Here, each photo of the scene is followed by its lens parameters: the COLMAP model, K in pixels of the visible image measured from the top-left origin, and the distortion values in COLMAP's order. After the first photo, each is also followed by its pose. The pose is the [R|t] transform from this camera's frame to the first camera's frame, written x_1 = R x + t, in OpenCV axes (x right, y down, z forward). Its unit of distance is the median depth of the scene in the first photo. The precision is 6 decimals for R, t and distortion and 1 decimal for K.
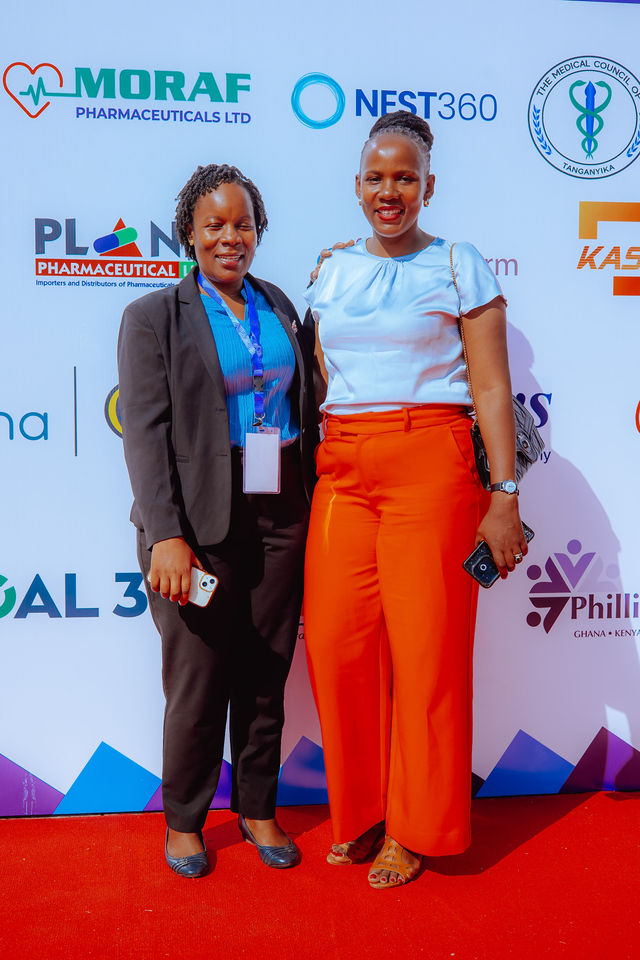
lens RADIAL K [[1346.9, 0, 319.9], [0, 1346.9, 476.5], [0, 0, 1]] dist [0.065705, -0.290177]
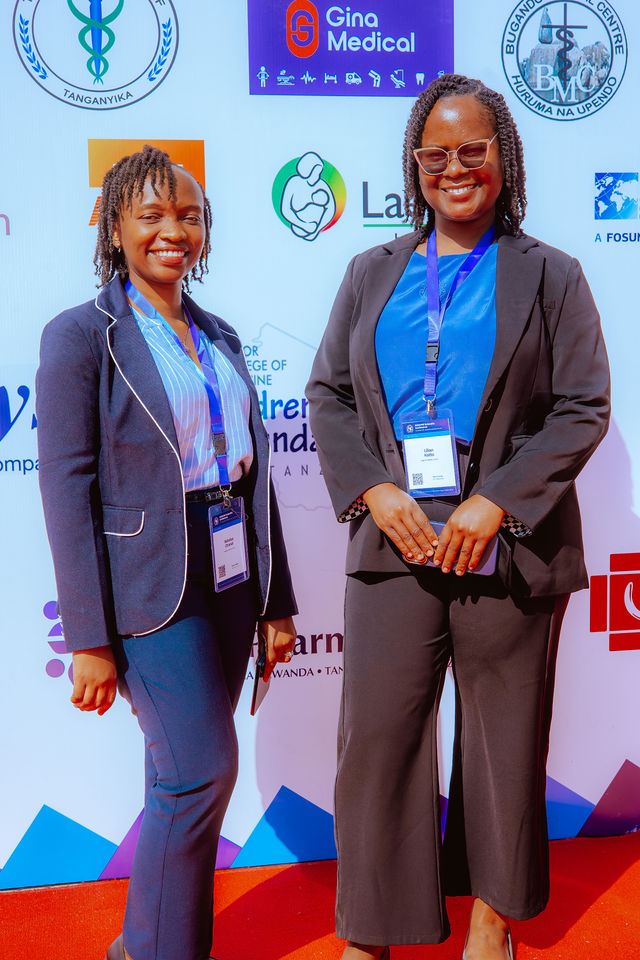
lens RADIAL K [[1347.9, 0, 316.7], [0, 1347.9, 467.7], [0, 0, 1]] dist [0.064659, -0.297011]
pose [[0.998663, -0.022551, 0.046508, 0.293016], [0.020635, 0.998935, 0.041274, -0.044548], [-0.047389, -0.040259, 0.998065, 0.212060]]
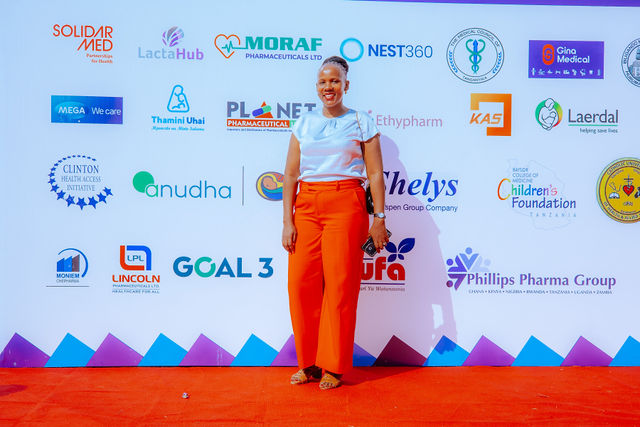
lens RADIAL K [[897.9, 0, 324.9], [0, 897.9, 217.2], [0, 0, 1]] dist [0.065705, -0.290177]
pose [[0.996558, 0.009175, -0.082388, 0.080559], [-0.013336, 0.998656, -0.050092, 0.077683], [0.081818, 0.051018, 0.995341, -0.486828]]
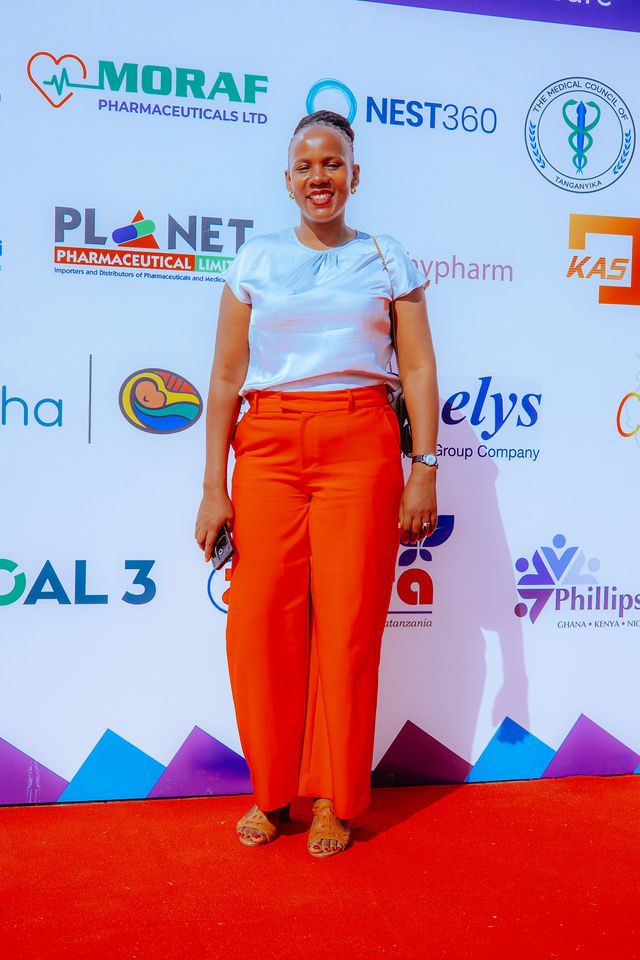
lens RADIAL K [[1346.9, 0, 319.9], [0, 1346.9, 476.5], [0, 0, 1]] dist [0.065705, -0.290177]
pose [[0.992091, 0.016501, 0.124431, -0.134469], [-0.013336, 0.999567, -0.026220, 0.033601], [-0.124810, 0.024353, 0.991882, -0.020044]]
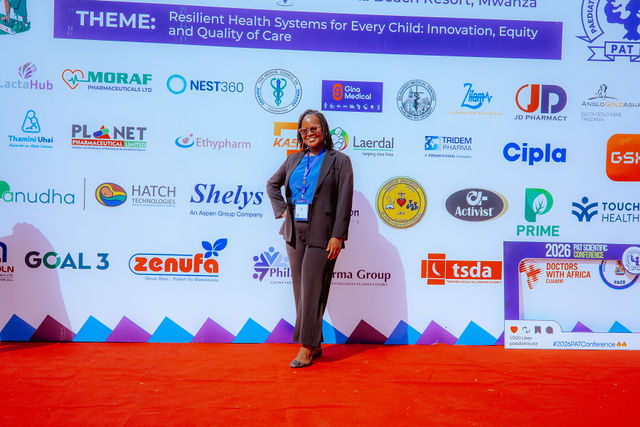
lens RADIAL K [[897.9, 0, 324.9], [0, 897.9, 217.2], [0, 0, 1]] dist [0.065705, -0.290177]
pose [[0.999295, 0.024804, -0.028174, 0.361476], [-0.026111, 0.998553, -0.047016, 0.072664], [0.026967, 0.047718, 0.998497, -0.820449]]
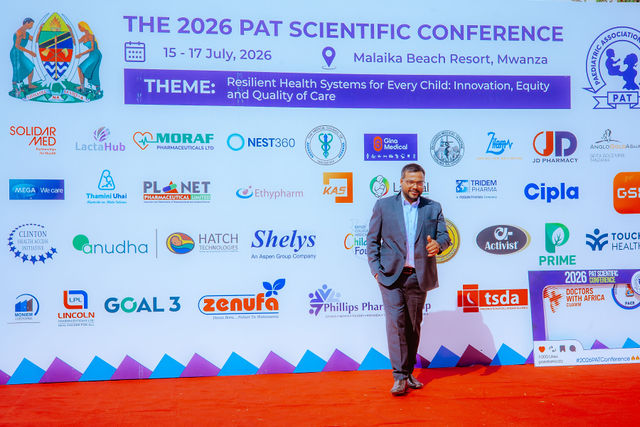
lens RADIAL K [[897.9, 0, 324.9], [0, 897.9, 217.2], [0, 0, 1]] dist [0.065705, -0.290177]
pose [[0.999424, -0.013398, 0.031173, 0.136154], [0.015979, 0.996330, -0.084095, 0.069096], [-0.029932, 0.084544, 0.995970, -1.037472]]
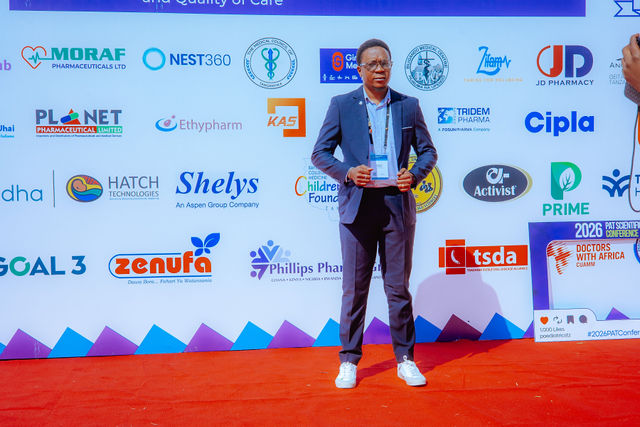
lens RADIAL K [[897.9, 0, 324.9], [0, 897.9, 217.2], [0, 0, 1]] dist [0.065705, -0.290177]
pose [[0.999841, -0.016119, 0.007603, 0.287581], [0.016298, 0.999576, -0.024115, 0.048624], [-0.007211, 0.024235, 0.999680, -0.605444]]
